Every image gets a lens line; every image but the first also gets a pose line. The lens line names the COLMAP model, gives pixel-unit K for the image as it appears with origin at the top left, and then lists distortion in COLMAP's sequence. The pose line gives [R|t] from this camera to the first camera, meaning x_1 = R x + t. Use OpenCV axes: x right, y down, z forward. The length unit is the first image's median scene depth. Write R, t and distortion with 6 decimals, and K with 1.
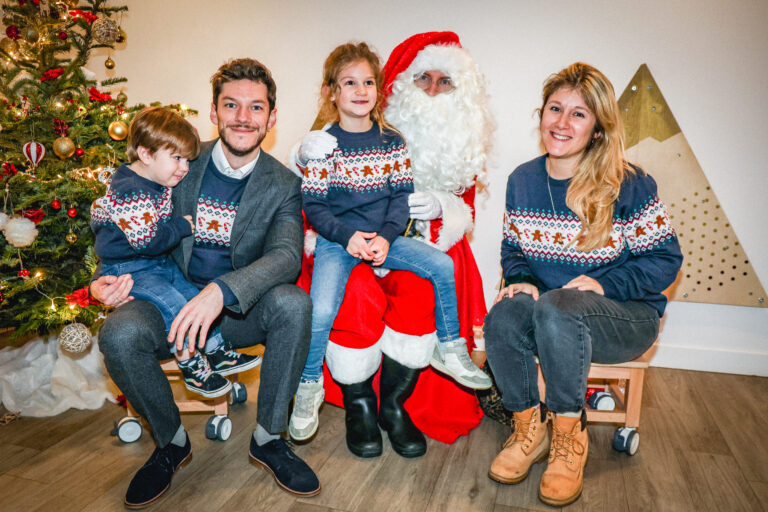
lens RADIAL K [[568.6, 0, 378.2], [0, 568.6, 255.4], [0, 0, 1]] dist [-0.096873, 0.053900]
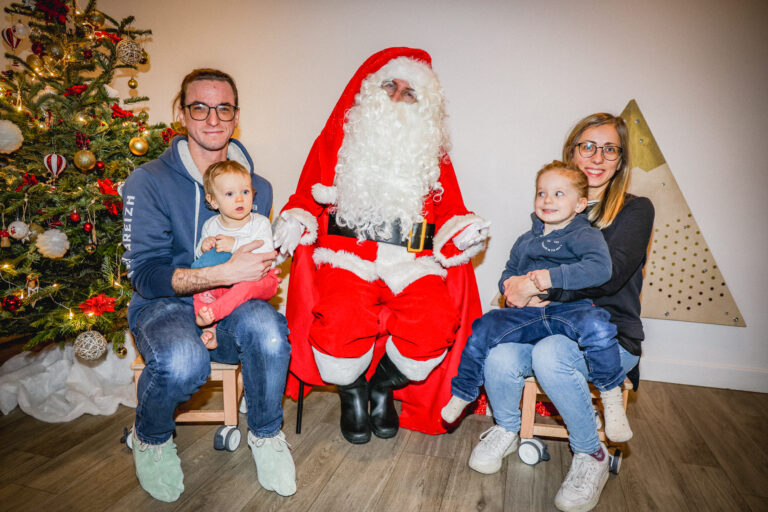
lens RADIAL K [[499.7, 0, 388.1], [0, 499.7, 262.1], [0, 0, 1]] dist [-0.081373, 0.035616]
pose [[0.999182, 0.021192, 0.034446, -0.027953], [-0.020562, 0.999616, -0.018561, -0.000072], [-0.034826, 0.017838, 0.999234, 0.072936]]
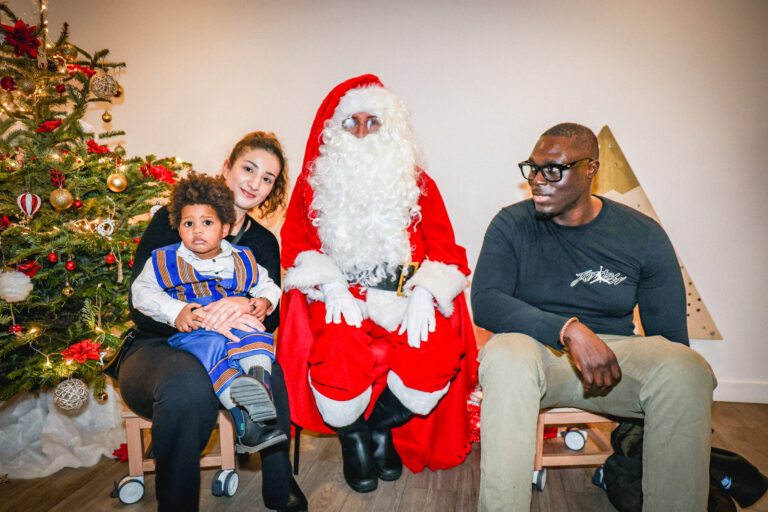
lens RADIAL K [[499.7, 0, 388.1], [0, 499.7, 262.1], [0, 0, 1]] dist [-0.081373, 0.035616]
pose [[0.994459, -0.011332, 0.104509, -0.073611], [0.017532, 0.998128, -0.058595, -0.020382], [-0.103649, 0.060102, 0.992796, 0.080374]]
